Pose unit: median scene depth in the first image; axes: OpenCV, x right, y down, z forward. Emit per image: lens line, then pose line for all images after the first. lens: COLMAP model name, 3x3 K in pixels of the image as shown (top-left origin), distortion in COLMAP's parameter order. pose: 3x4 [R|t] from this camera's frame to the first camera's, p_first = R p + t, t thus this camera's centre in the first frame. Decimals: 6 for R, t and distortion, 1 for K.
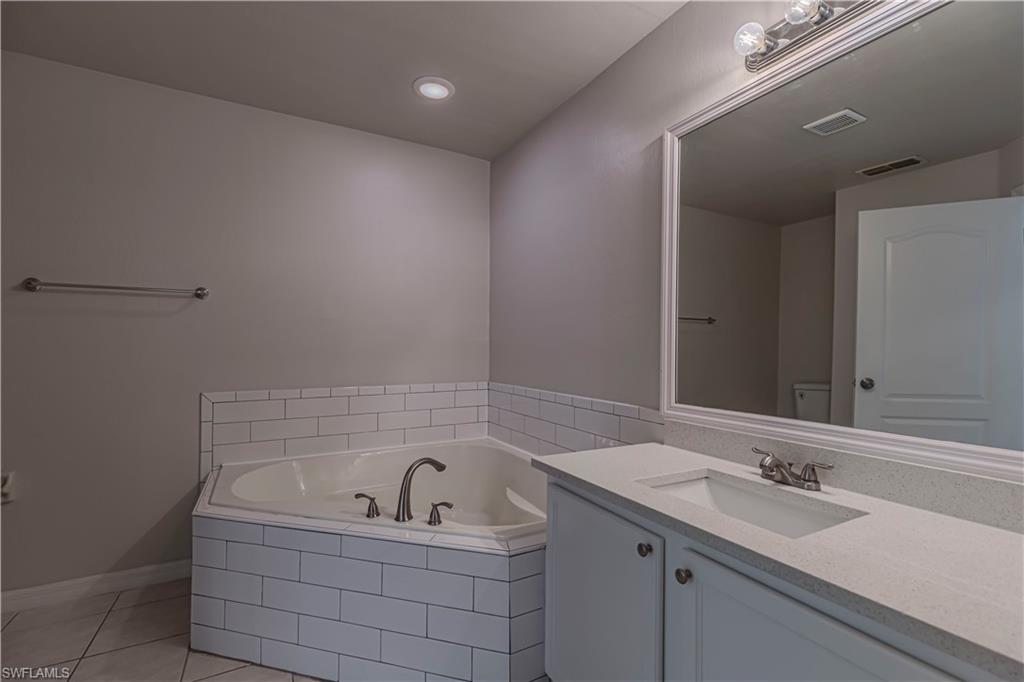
lens RADIAL K [[457.0, 0, 516.4], [0, 457.0, 342.6], [0, 0, 1]] dist [0.002099, 0.000817]
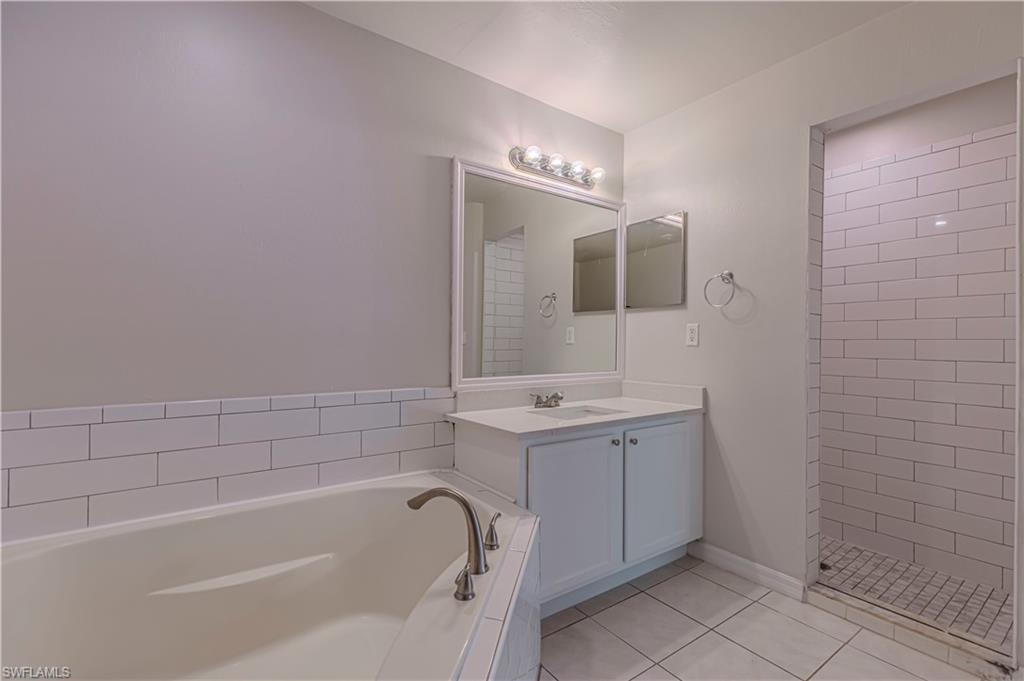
lens RADIAL K [[457.0, 0, 516.4], [0, 457.0, 342.1], [0, 0, 1]] dist [0.002099, 0.000817]
pose [[-0.122644, -0.007777, 0.992420, -0.931569], [-0.014119, 0.999882, 0.006090, 0.020610], [-0.992350, -0.013265, -0.122739, 0.996600]]
